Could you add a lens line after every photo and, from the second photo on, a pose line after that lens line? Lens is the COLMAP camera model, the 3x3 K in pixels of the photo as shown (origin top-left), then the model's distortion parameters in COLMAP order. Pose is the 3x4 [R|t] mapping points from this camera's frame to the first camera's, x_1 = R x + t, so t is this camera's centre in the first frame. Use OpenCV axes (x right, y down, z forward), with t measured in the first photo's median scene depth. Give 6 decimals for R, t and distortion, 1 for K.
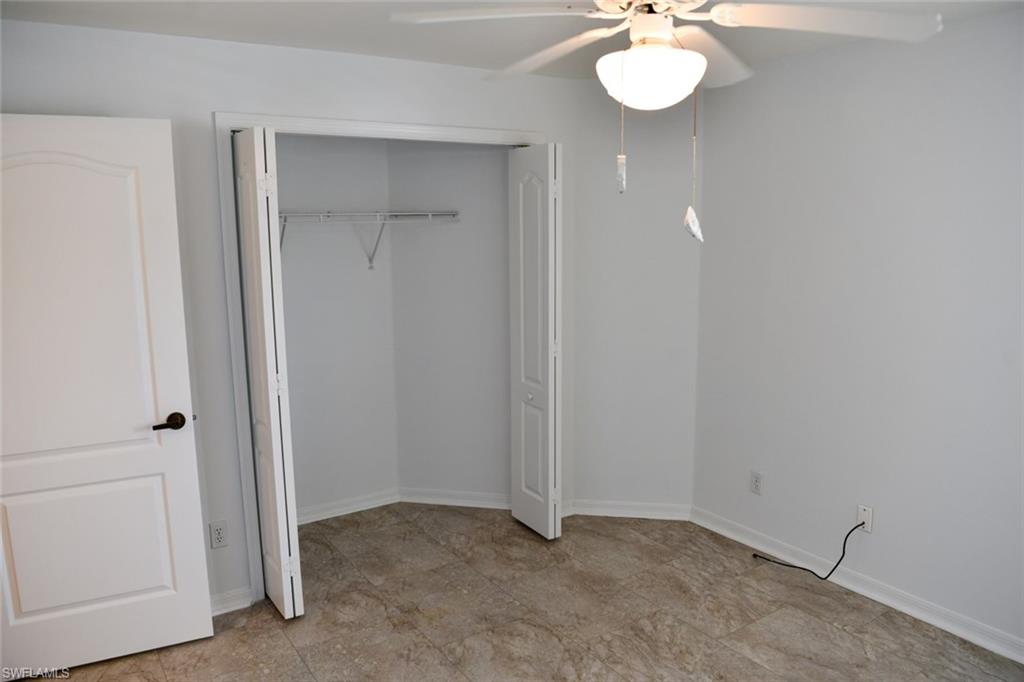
lens RADIAL K [[722.6, 0, 534.3], [0, 722.6, 341.2], [0, 0, 1]] dist [-0.066787, 0.002585]
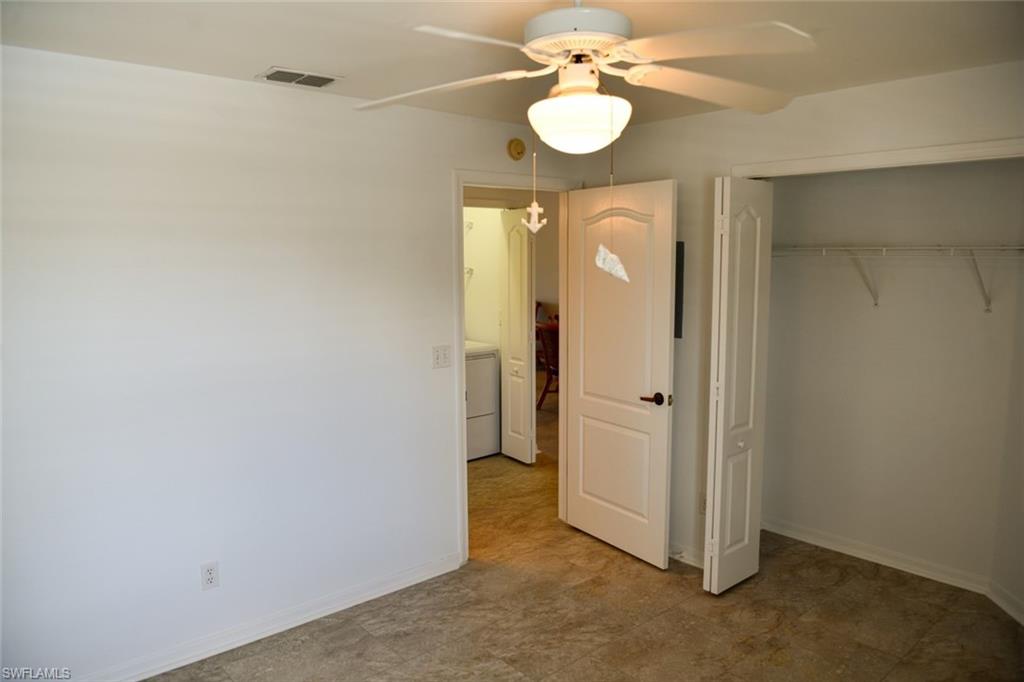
lens RADIAL K [[707.6, 0, 512.0], [0, 707.6, 341.0], [0, 0, 1]] dist [-0.054484, 0.000593]
pose [[0.122418, 0.125713, -0.984485, 0.705728], [-0.160676, 0.981370, 0.105336, -0.084986], [0.979386, 0.145288, 0.140337, 0.463908]]
